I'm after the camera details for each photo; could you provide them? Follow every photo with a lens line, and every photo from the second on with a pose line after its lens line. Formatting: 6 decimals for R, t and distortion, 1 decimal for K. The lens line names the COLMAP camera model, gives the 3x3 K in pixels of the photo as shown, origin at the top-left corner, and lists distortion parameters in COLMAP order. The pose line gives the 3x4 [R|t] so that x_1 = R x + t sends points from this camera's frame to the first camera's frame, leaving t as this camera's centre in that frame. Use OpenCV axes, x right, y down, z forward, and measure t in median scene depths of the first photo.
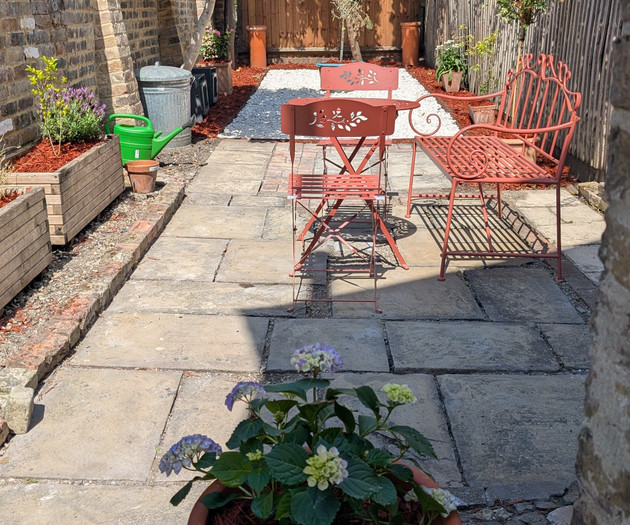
lens RADIAL K [[806.2, 0, 300.0], [0, 806.2, 241.6], [0, 0, 1]] dist [0.146912, -0.540658]
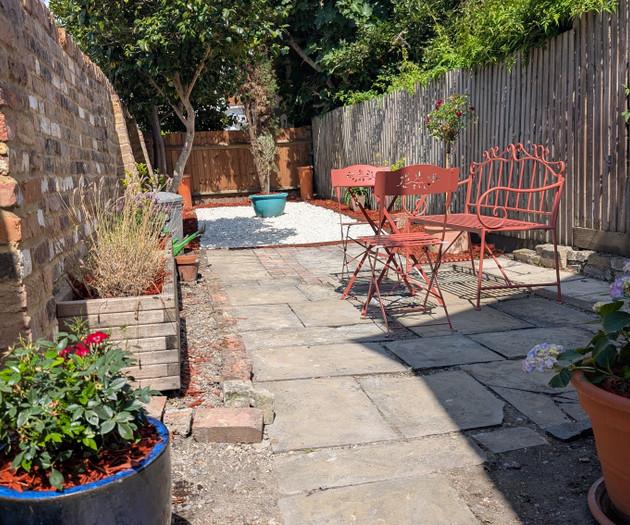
lens RADIAL K [[670.9, 0, 304.4], [0, 670.9, 269.5], [0, 0, 1]] dist [0.106438, -0.393607]
pose [[0.976701, -0.076055, 0.200675, -0.189779], [0.103742, 0.985904, -0.131268, 0.059691], [-0.187862, 0.149028, 0.970824, 0.001128]]
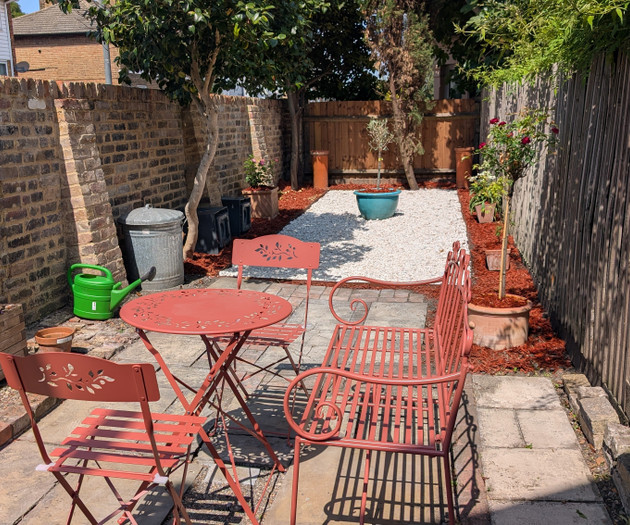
lens RADIAL K [[670.9, 0, 304.4], [0, 670.9, 269.5], [0, 0, 1]] dist [0.106438, -0.393607]
pose [[0.985980, 0.031877, -0.163788, 0.172029], [-0.041799, 0.997470, -0.057496, -0.114401], [0.161541, 0.063537, 0.984819, 0.246869]]
